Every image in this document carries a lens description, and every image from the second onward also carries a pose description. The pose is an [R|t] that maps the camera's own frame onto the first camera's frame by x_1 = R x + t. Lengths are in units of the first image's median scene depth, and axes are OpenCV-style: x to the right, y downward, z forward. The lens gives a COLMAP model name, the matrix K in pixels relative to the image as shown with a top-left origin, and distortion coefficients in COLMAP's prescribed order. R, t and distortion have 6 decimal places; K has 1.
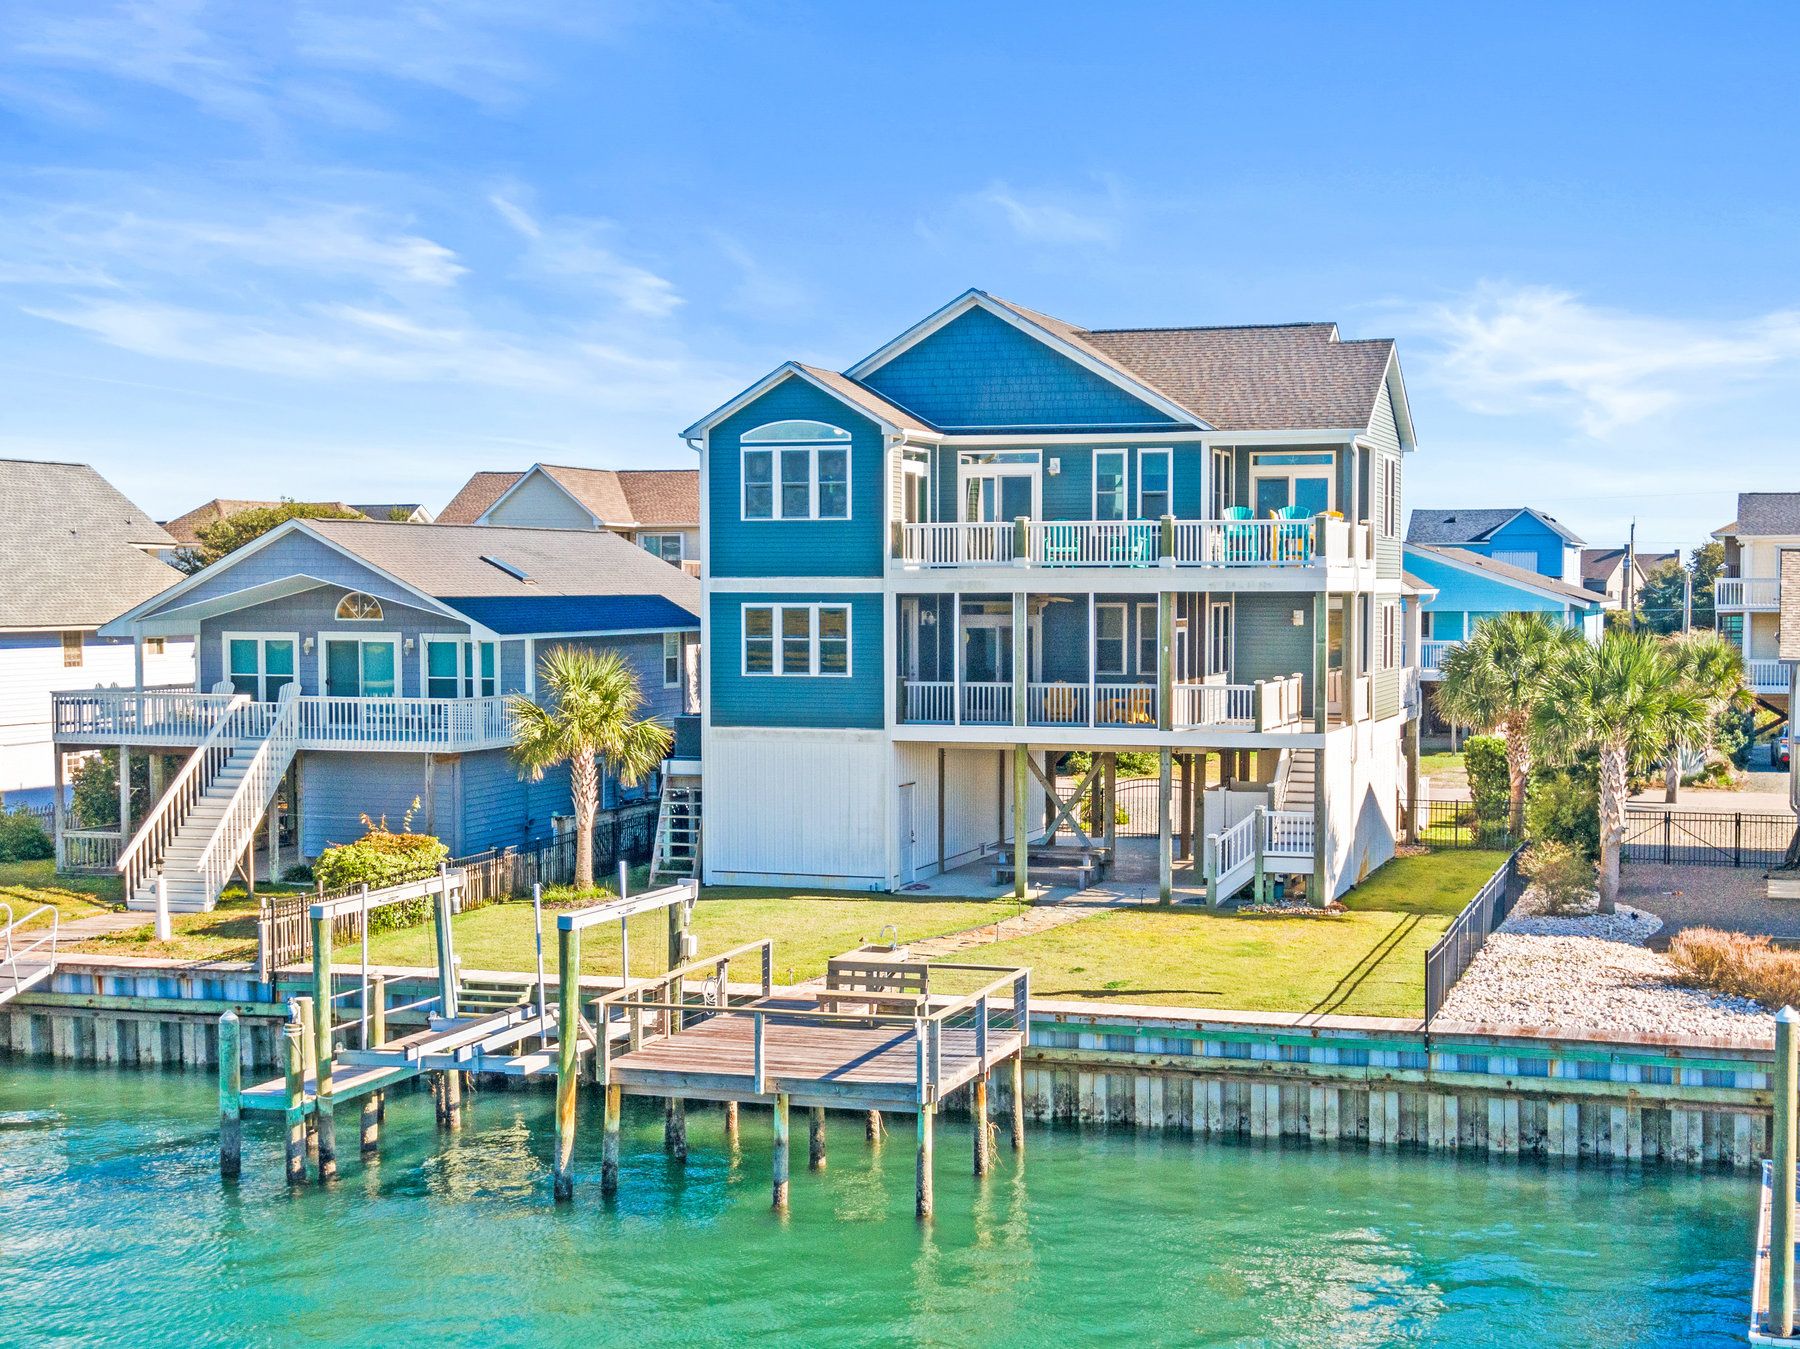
lens RADIAL K [[2580.4, 0, 961.6], [0, 2580.4, 735.8], [0, 0, 1]] dist [0.035643, -0.084927]
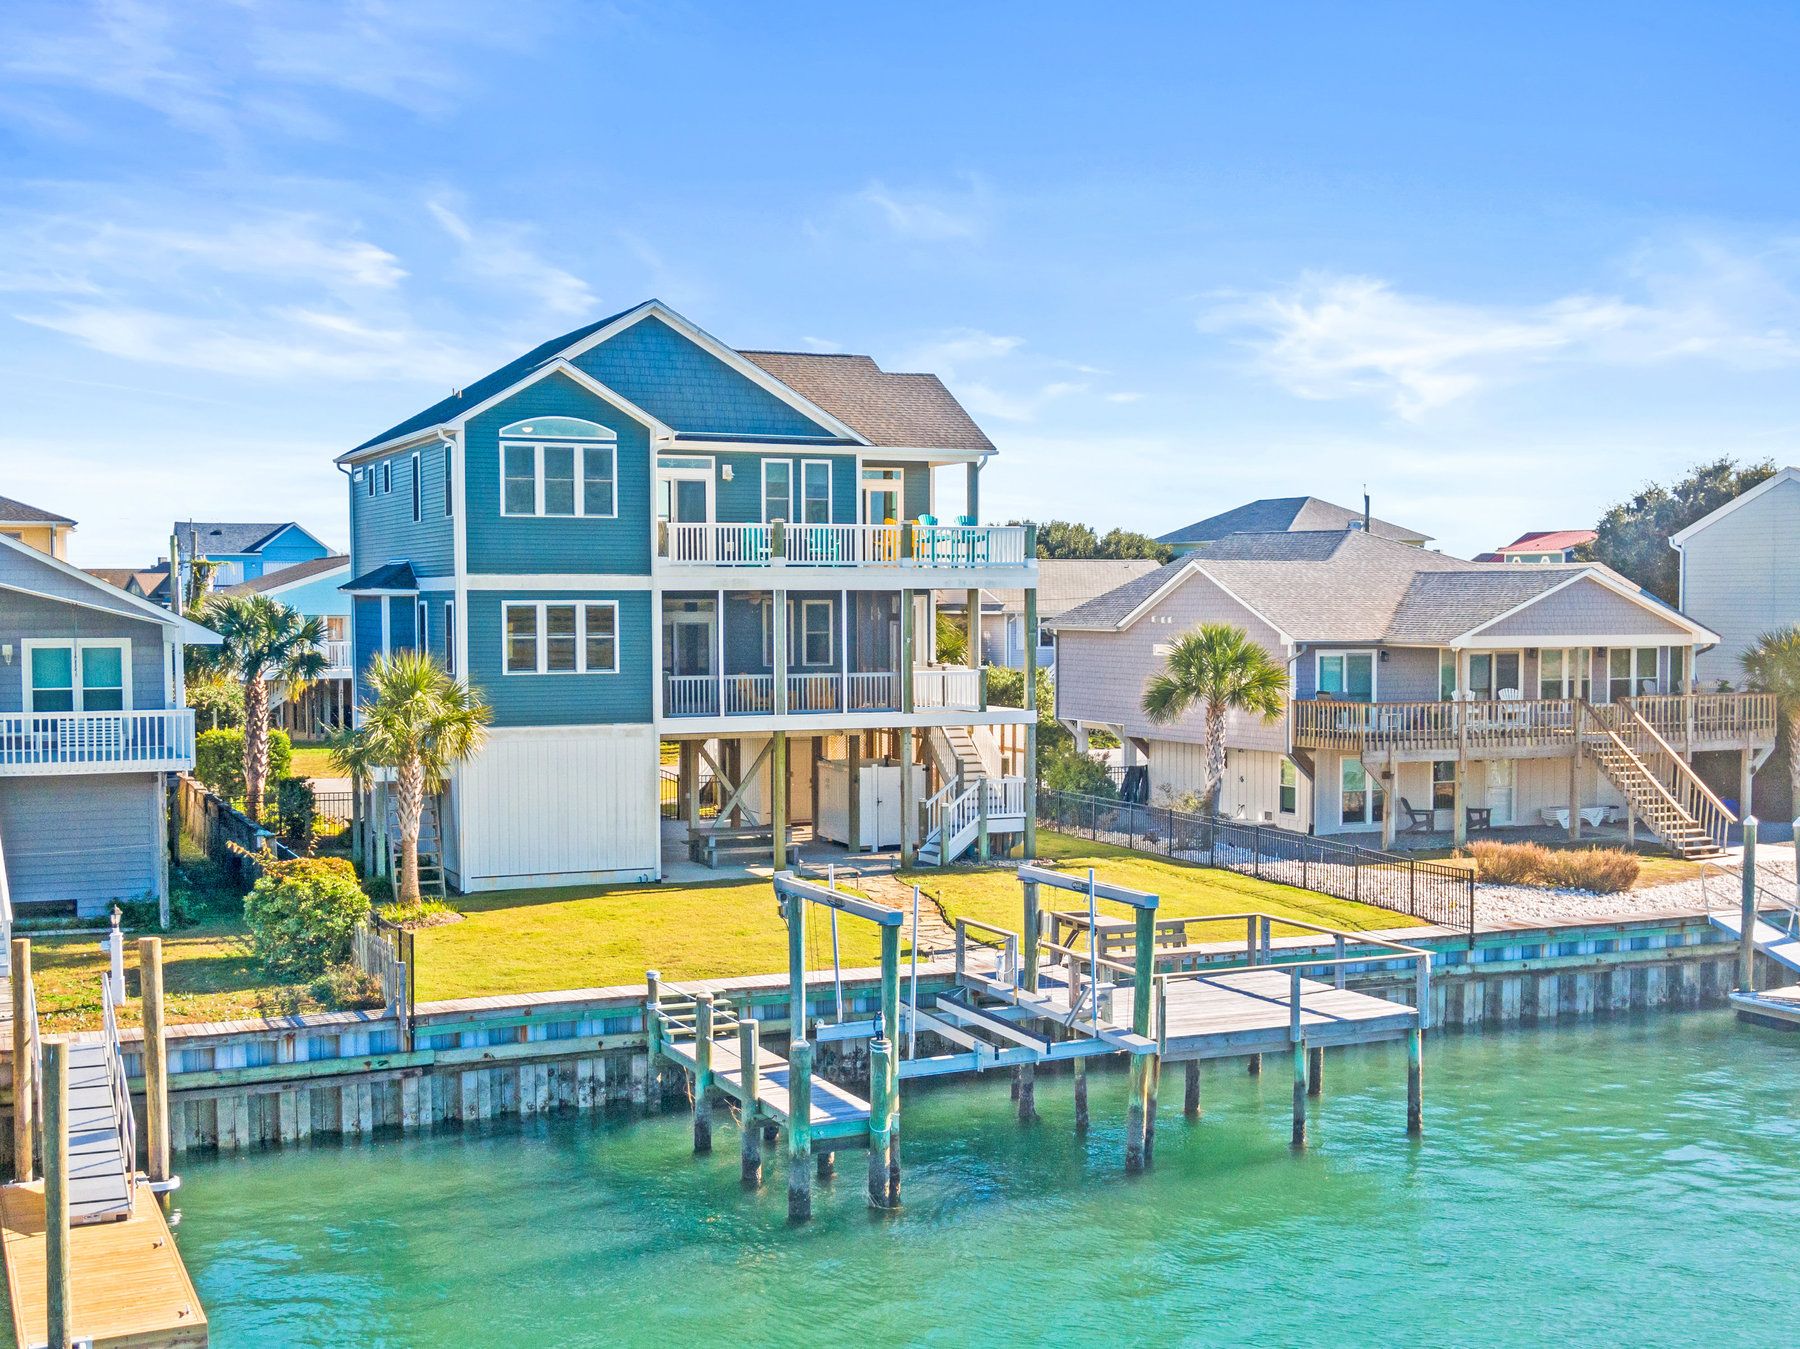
lens RADIAL K [[2241.2, 0, 943.7], [0, 2241.2, 731.8], [0, 0, 1]] dist [0.031701, 0.019857]
pose [[0.741364, -0.041597, 0.669813, -0.535646], [0.041068, 0.999019, 0.016587, -0.009097], [-0.669846, 0.015211, 0.742345, 0.258148]]
